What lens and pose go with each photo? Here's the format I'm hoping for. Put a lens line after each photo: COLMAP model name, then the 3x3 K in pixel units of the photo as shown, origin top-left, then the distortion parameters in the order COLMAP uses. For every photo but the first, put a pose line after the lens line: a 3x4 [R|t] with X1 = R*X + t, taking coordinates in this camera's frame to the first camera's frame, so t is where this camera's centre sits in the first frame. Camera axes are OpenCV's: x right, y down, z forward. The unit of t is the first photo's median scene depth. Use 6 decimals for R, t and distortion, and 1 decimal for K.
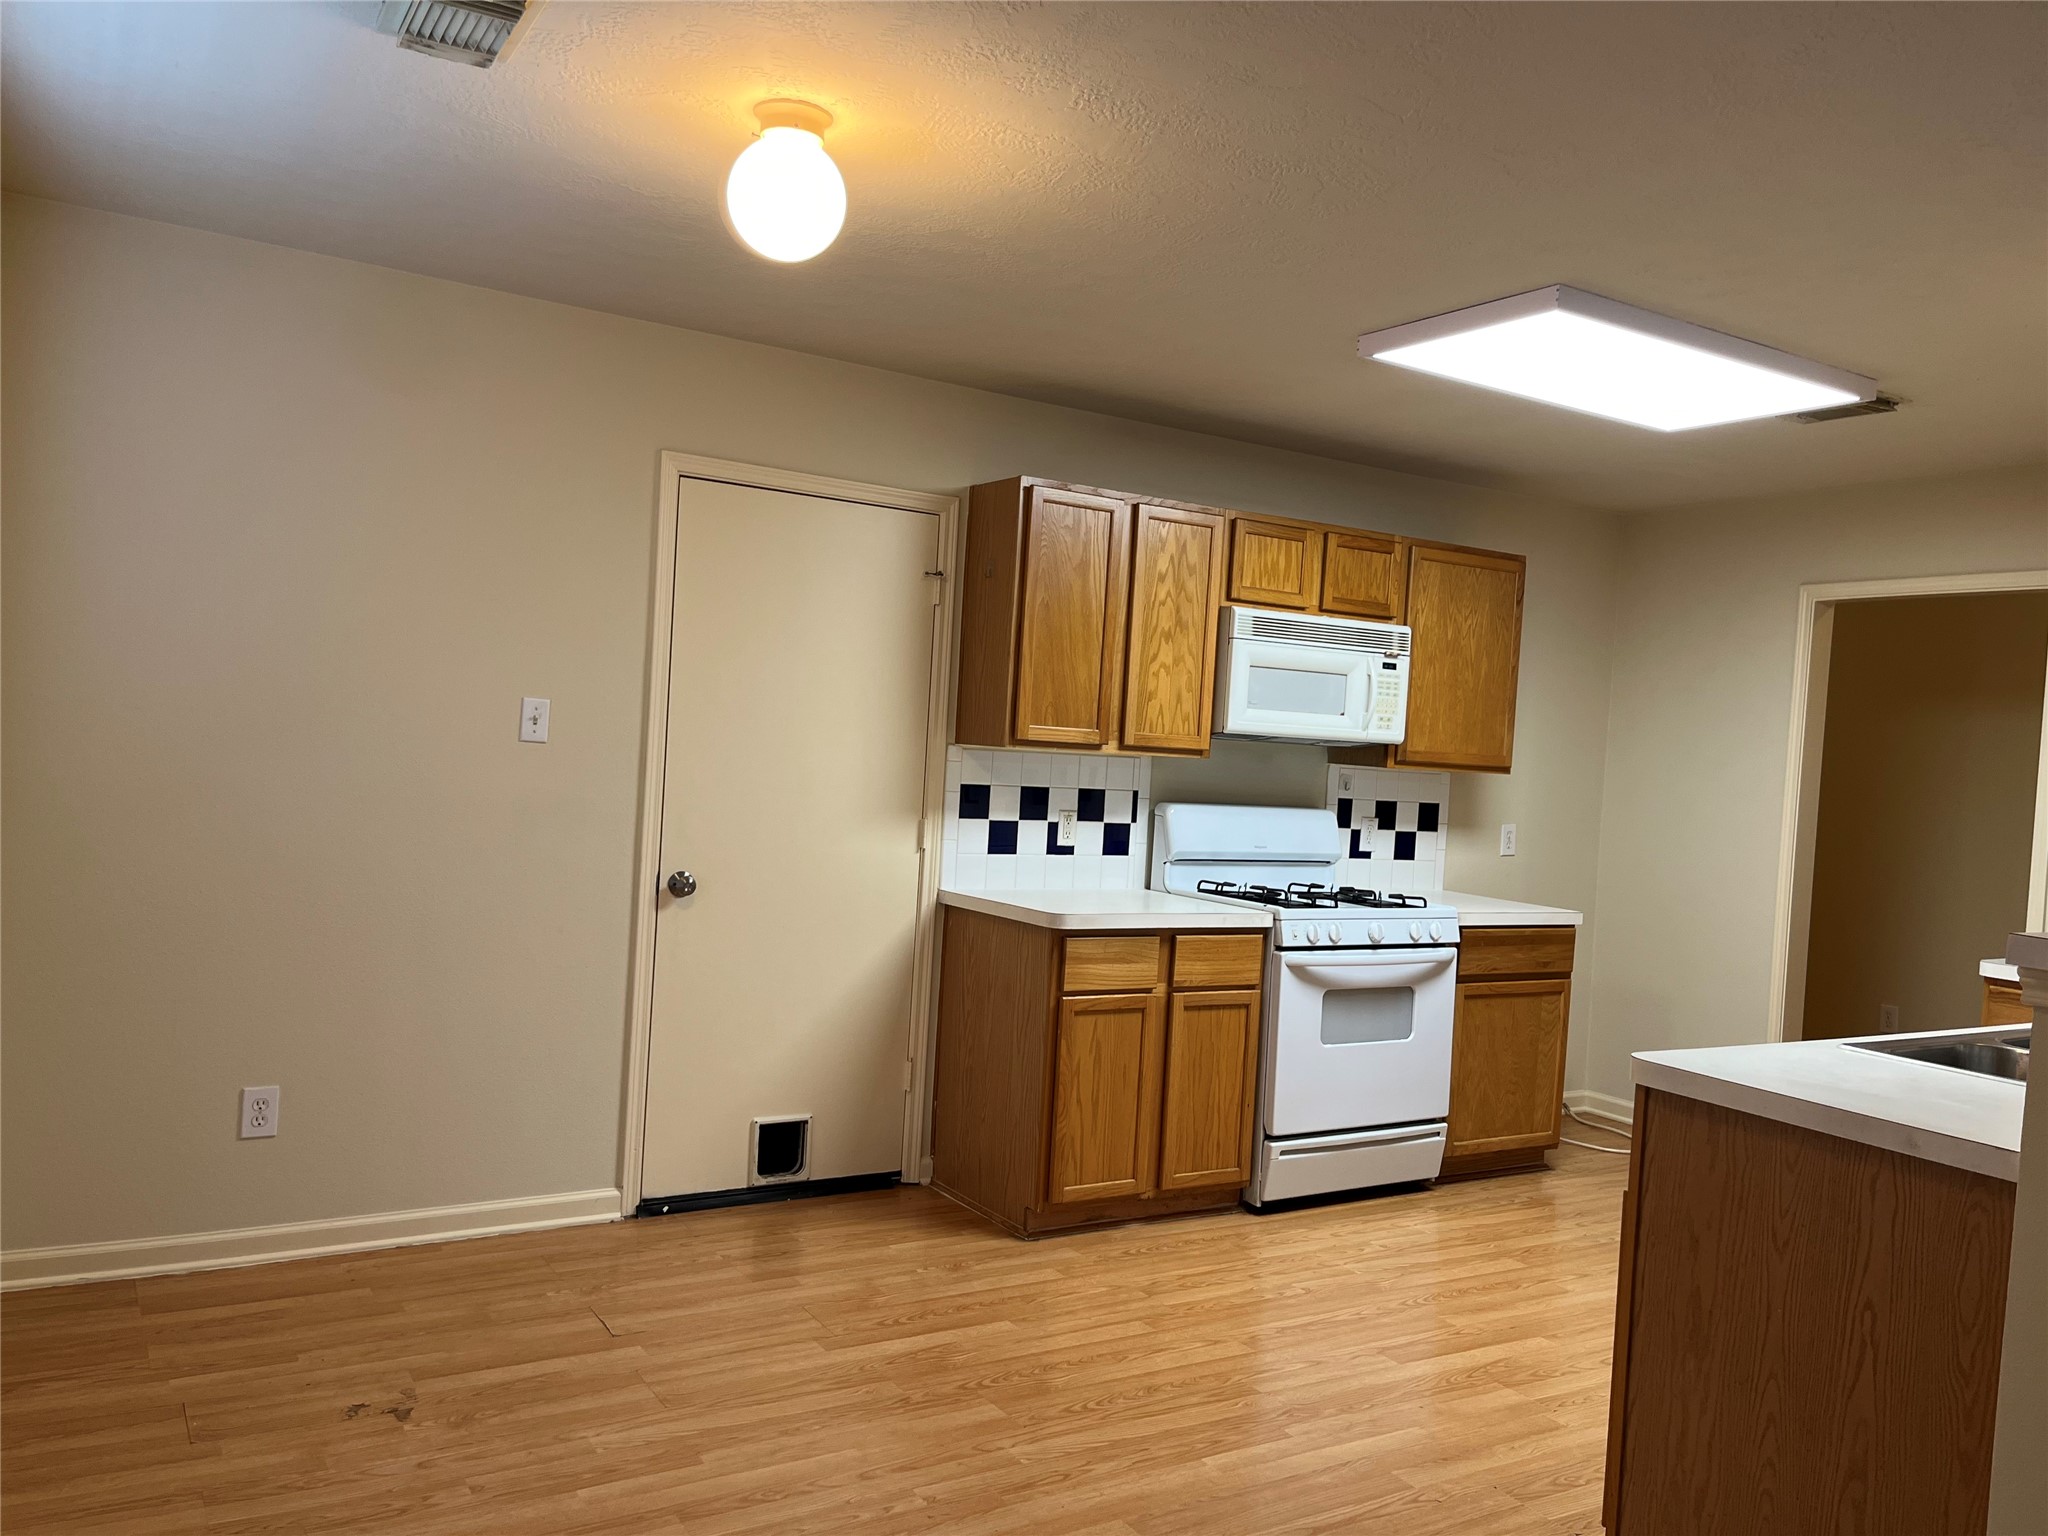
lens RADIAL K [[1535.9, 0, 1035.5], [0, 1535.9, 763.4], [0, 0, 1]] dist [0.053052, -0.070999]
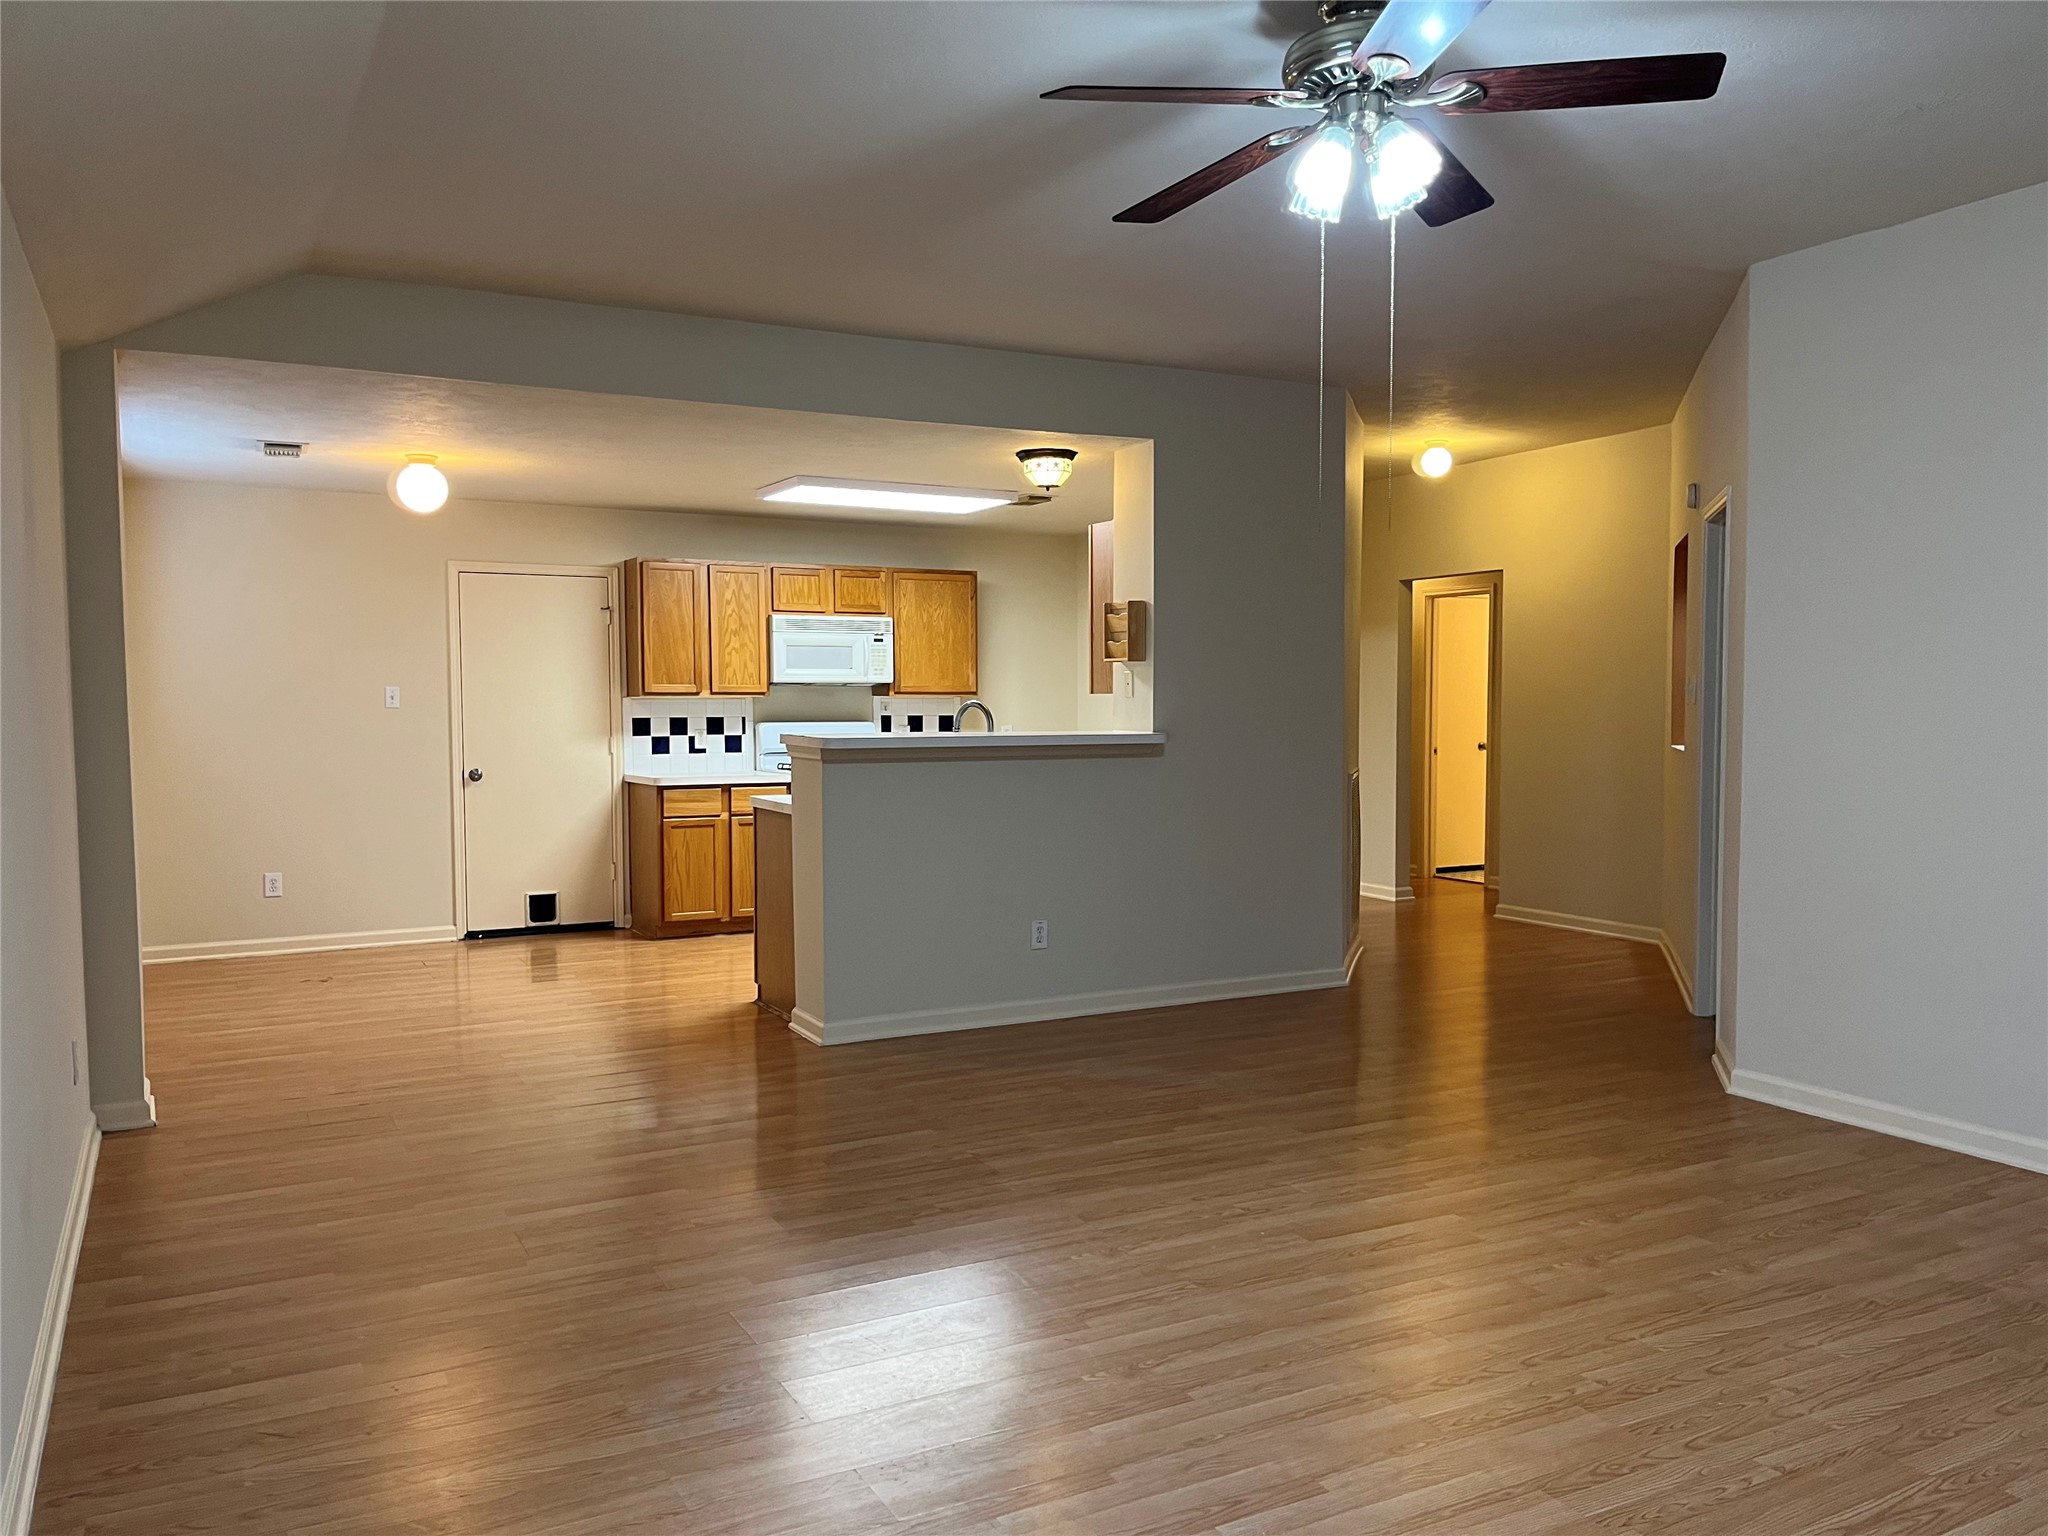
lens RADIAL K [[1535.9, 0, 1038.5], [0, 1535.9, 762.6], [0, 0, 1]] dist [0.053052, -0.070999]
pose [[0.996214, -0.058316, -0.064475, 0.574285], [0.059972, 0.997910, 0.024060, 0.053104], [0.062938, -0.027836, 0.997629, -0.874222]]
